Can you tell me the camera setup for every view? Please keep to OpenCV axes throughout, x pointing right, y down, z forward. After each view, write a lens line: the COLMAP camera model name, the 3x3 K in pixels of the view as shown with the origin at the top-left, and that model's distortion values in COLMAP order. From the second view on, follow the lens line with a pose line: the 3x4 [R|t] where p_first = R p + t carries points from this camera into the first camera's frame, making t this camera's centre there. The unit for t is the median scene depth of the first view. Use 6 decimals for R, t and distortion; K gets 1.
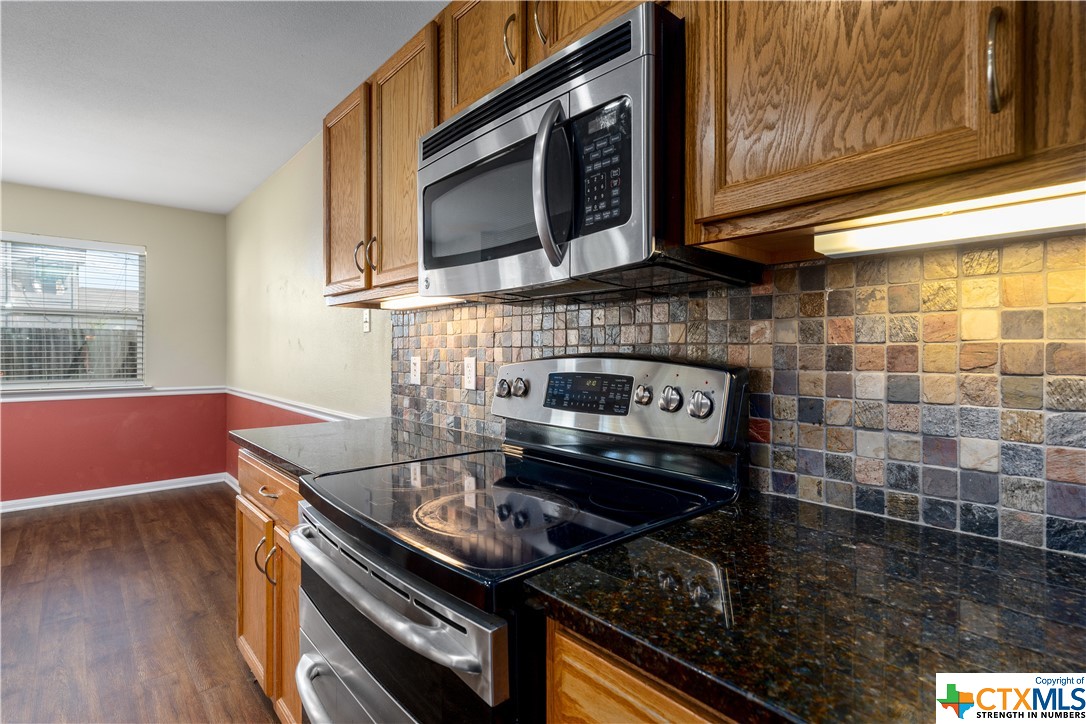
lens RADIAL K [[553.8, 0, 545.3], [0, 553.8, 359.1], [0, 0, 1]] dist [0.003992, -0.000856]
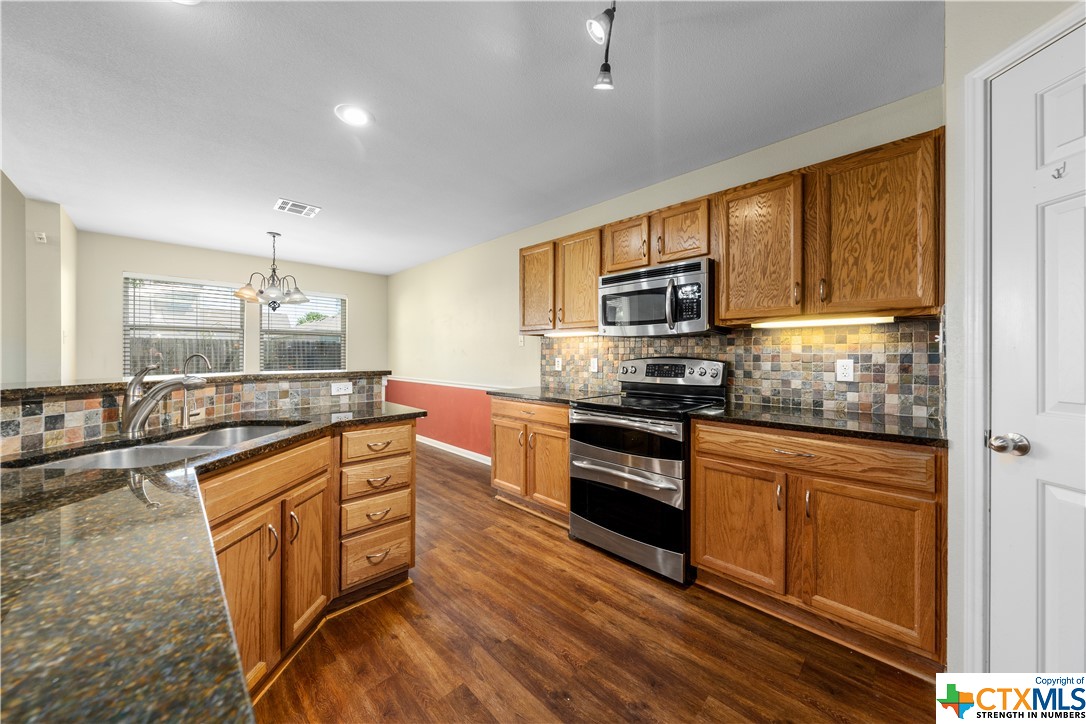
lens RADIAL K [[394.6, 0, 539.5], [0, 394.6, 357.2], [0, 0, 1]] dist [-0.002101, -0.000439]
pose [[0.998458, 0.002847, 0.055445, -0.765644], [-0.002208, 0.999930, -0.011585, 0.019548], [-0.055474, 0.011445, 0.998395, -1.092145]]
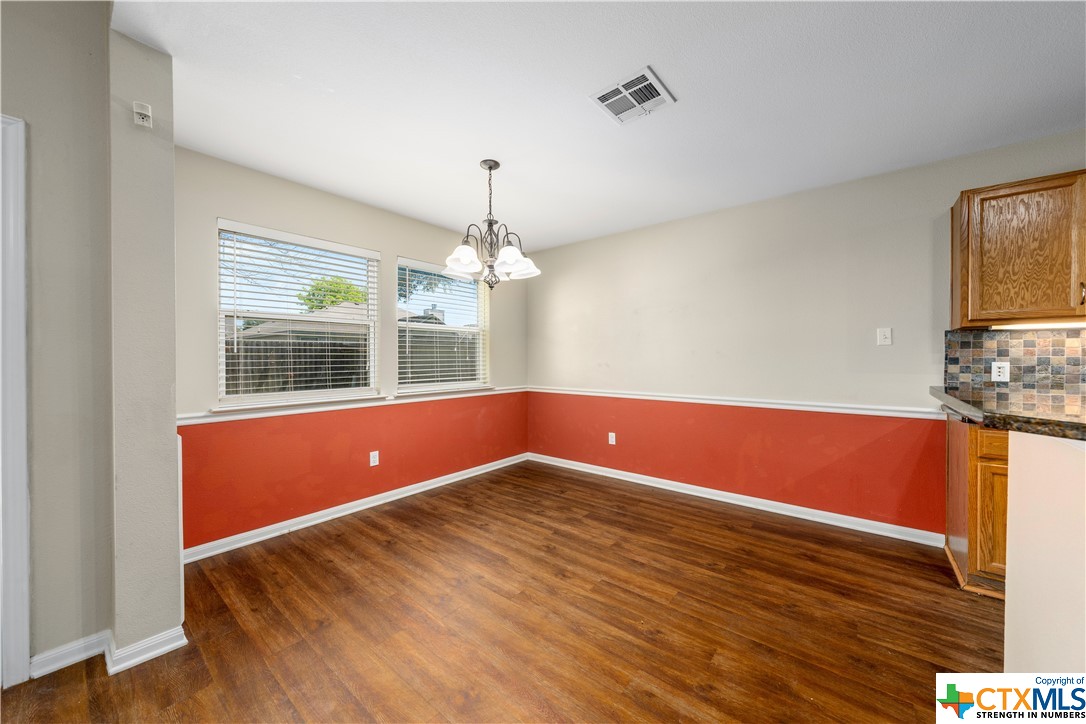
lens RADIAL K [[394.6, 0, 540.5], [0, 394.6, 362.4], [0, 0, 1]] dist [-0.002101, -0.000439]
pose [[0.985357, -0.003819, 0.170459, -3.072821], [0.004814, 0.999974, -0.005422, -0.008318], [-0.170434, 0.006163, 0.985350, 0.371812]]
